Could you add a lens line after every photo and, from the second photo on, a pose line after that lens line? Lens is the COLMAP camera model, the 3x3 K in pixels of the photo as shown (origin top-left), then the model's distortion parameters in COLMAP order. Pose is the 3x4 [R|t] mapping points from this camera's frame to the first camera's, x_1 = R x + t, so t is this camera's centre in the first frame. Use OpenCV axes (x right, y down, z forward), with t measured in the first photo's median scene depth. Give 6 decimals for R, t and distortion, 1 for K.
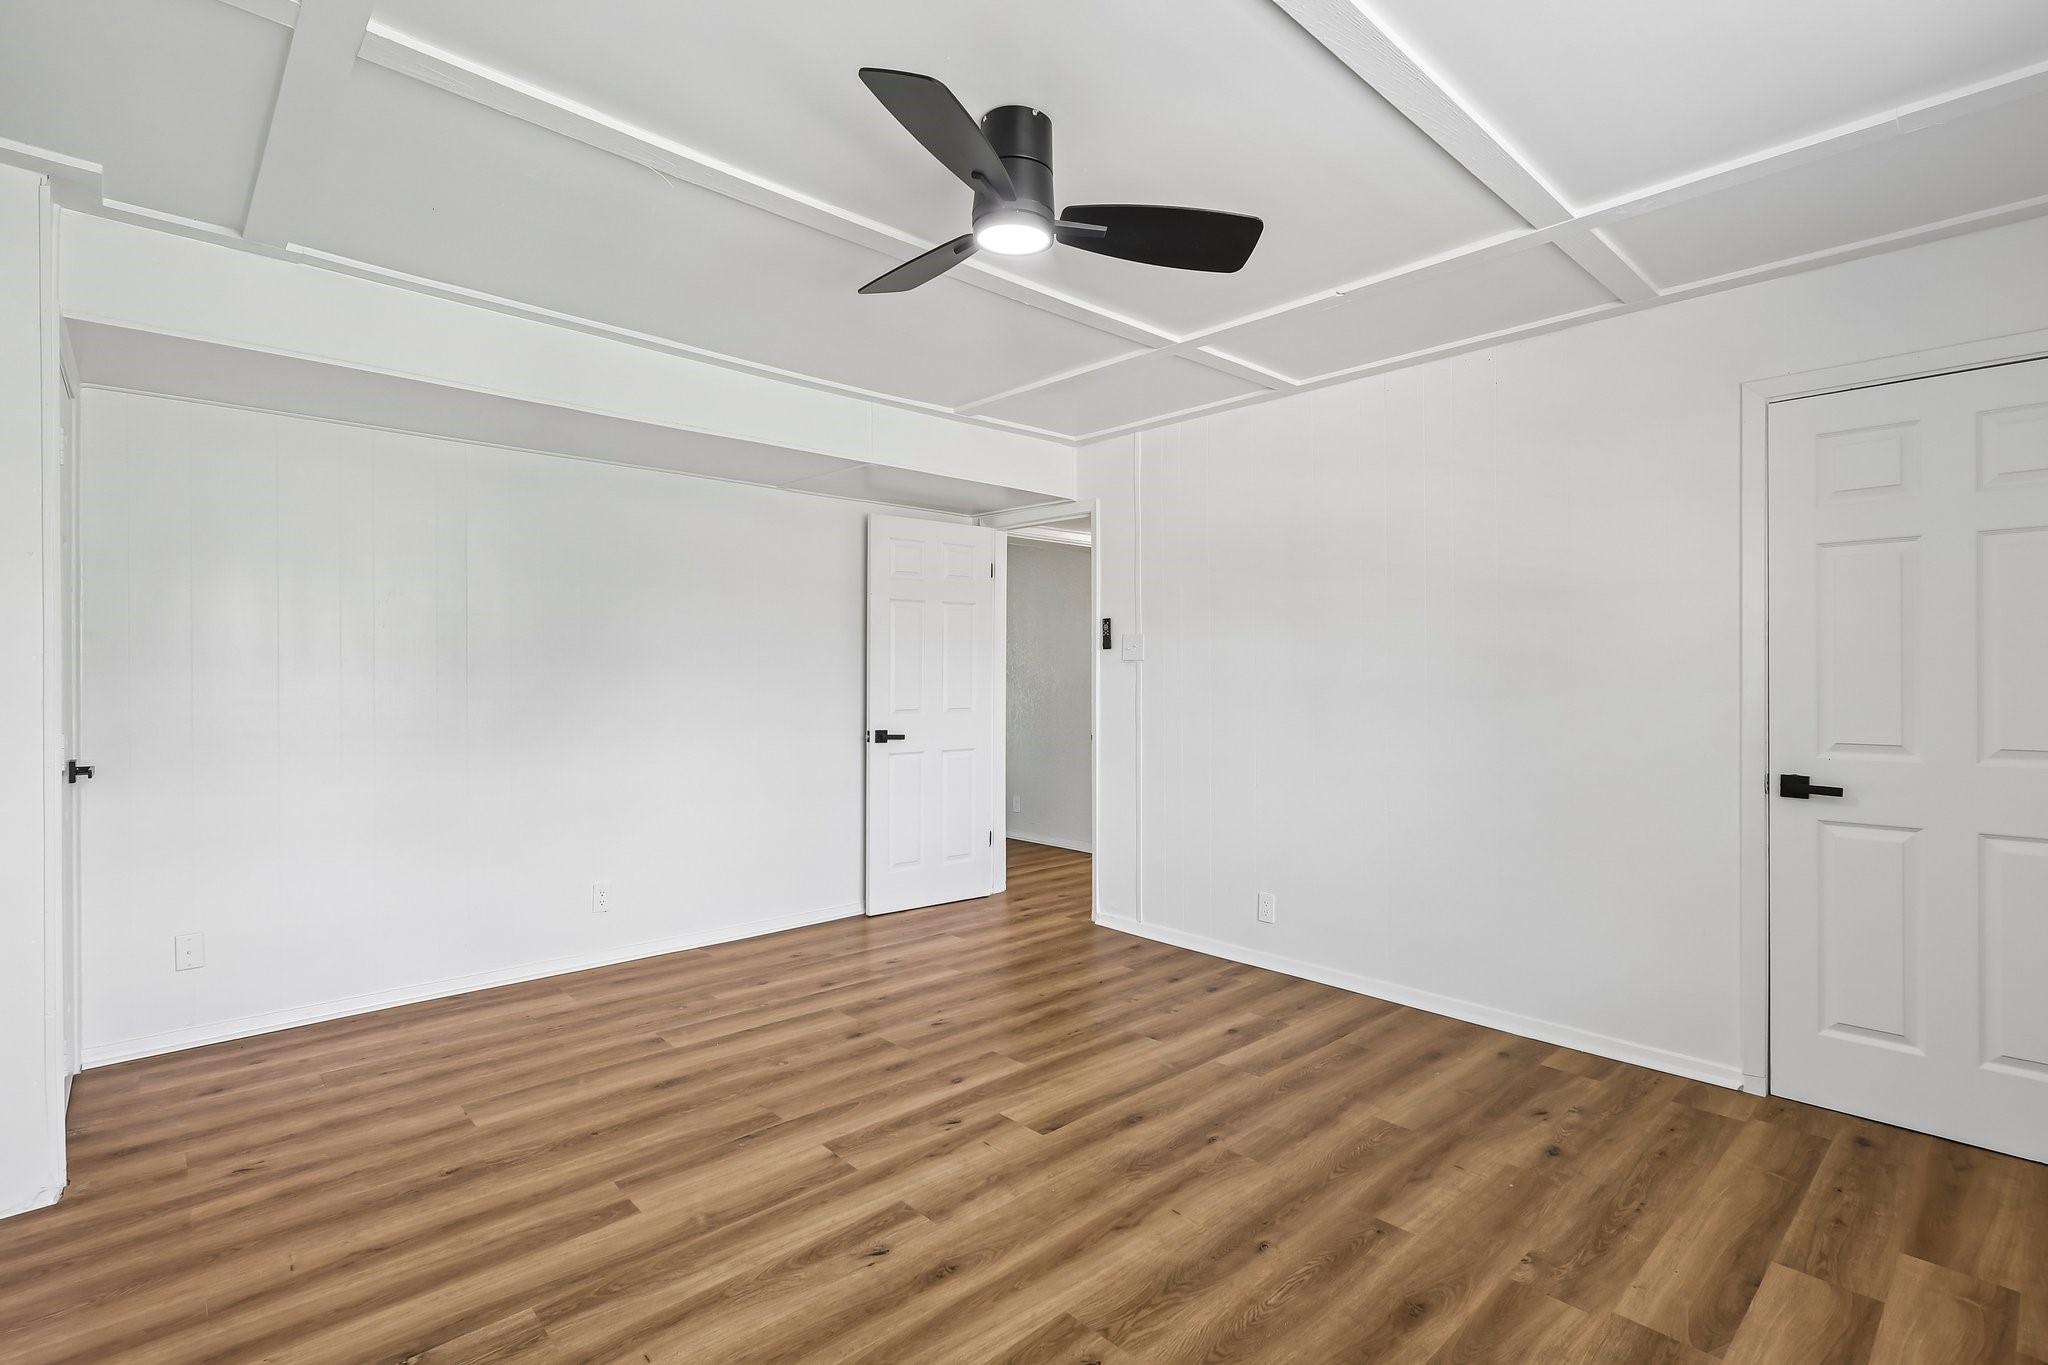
lens RADIAL K [[978.2, 0, 1021.8], [0, 978.2, 674.9], [0, 0, 1]] dist [-0.001406, 0.001701]
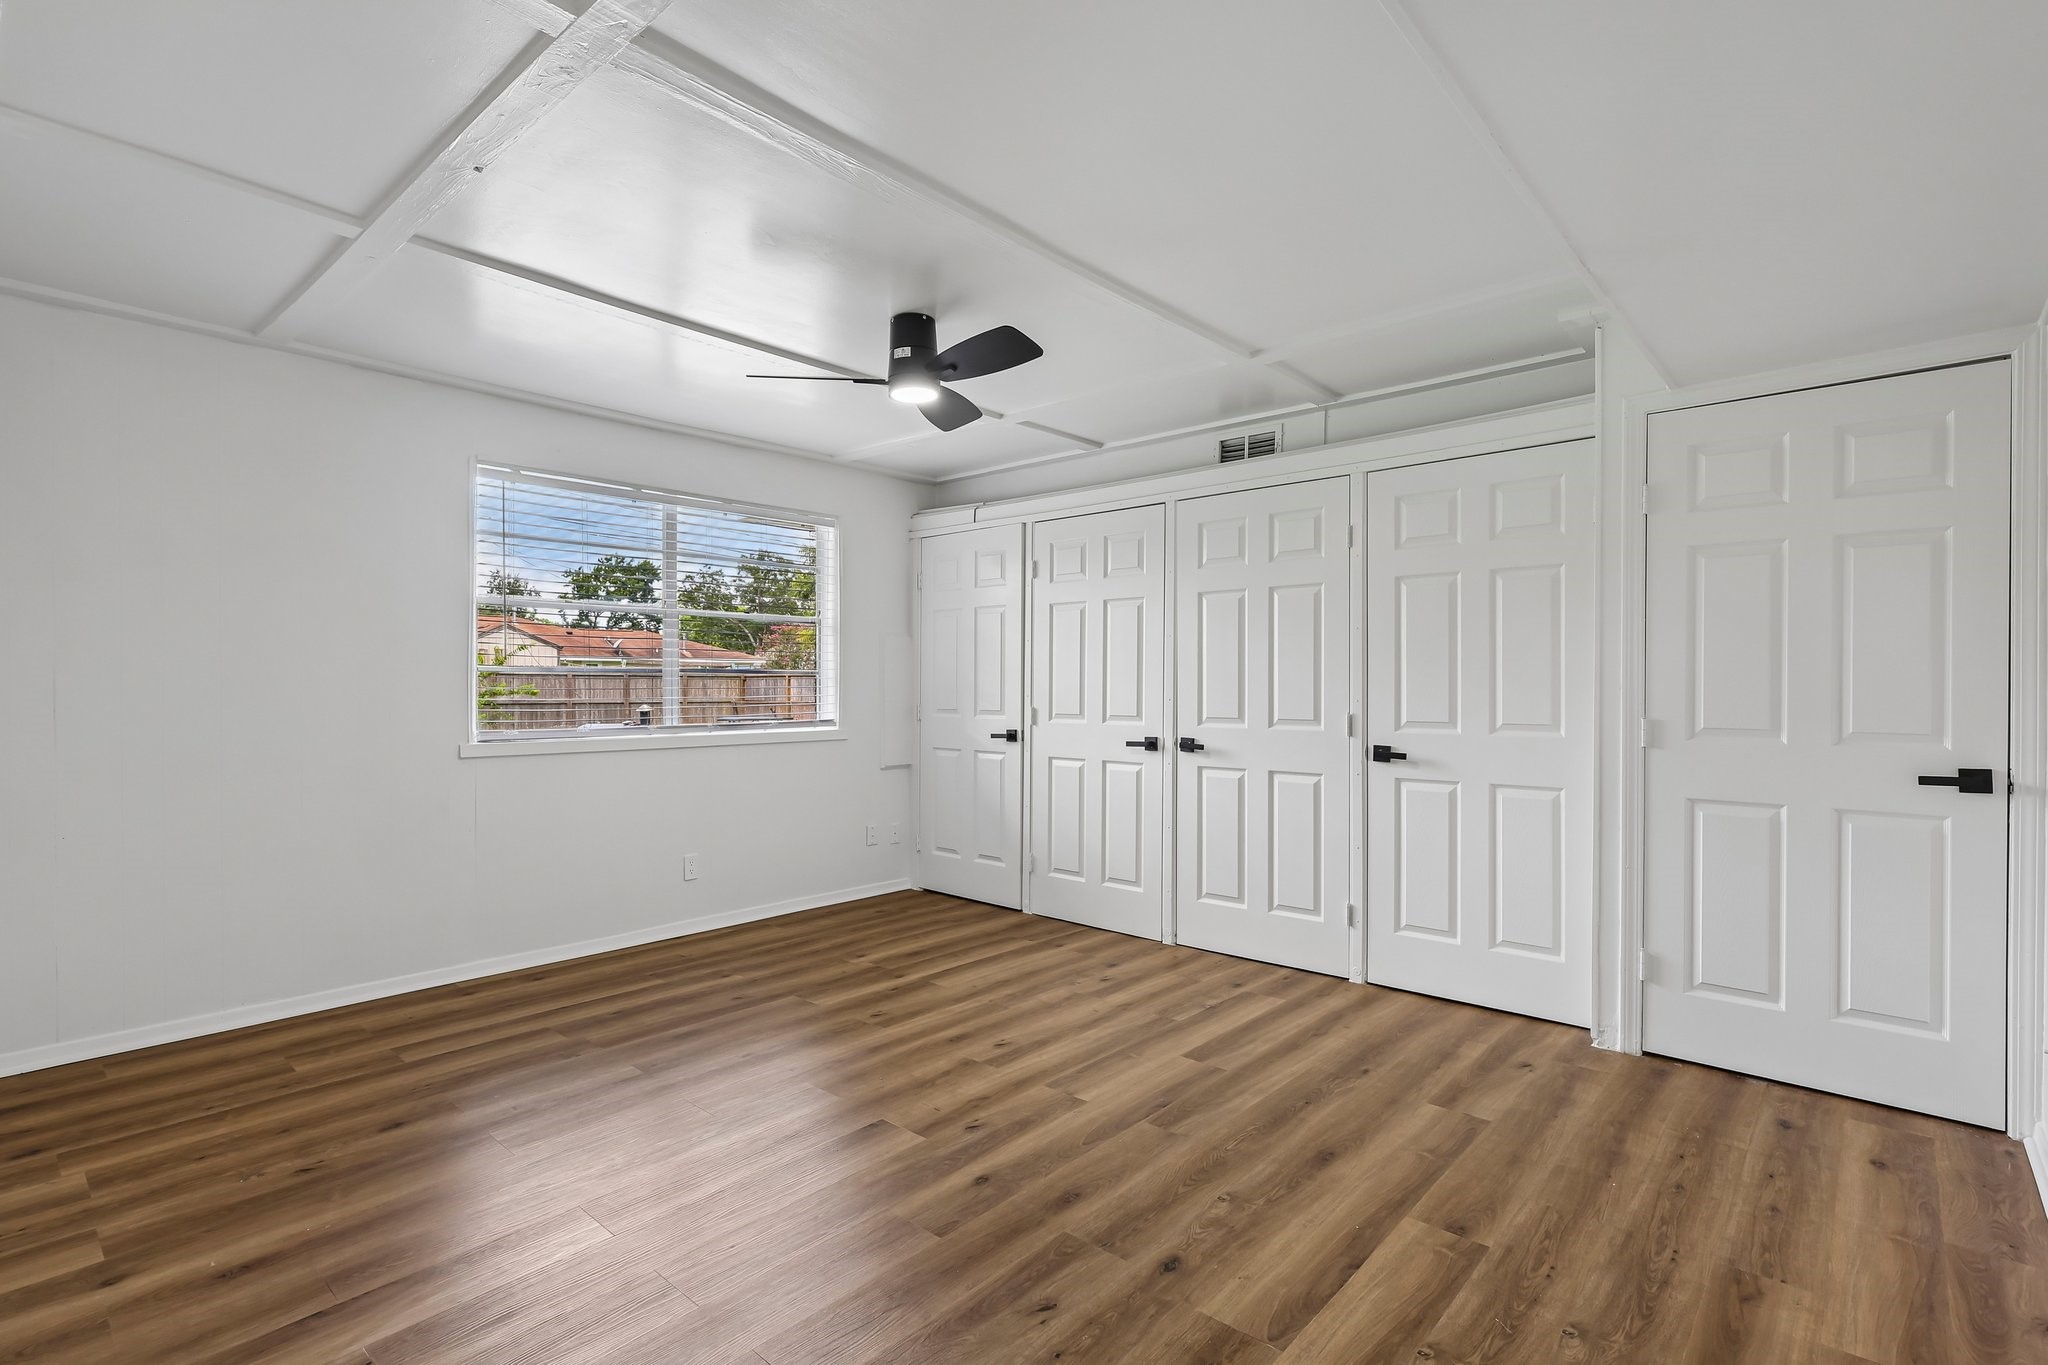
lens RADIAL K [[978.2, 0, 1017.3], [0, 978.2, 681.9], [0, 0, 1]] dist [-0.001406, 0.001701]
pose [[-0.996129, -0.000502, -0.087907, -0.027604], [-0.000706, 0.999997, 0.002293, 0.007940], [0.087905, 0.002346, -0.996126, 1.963624]]
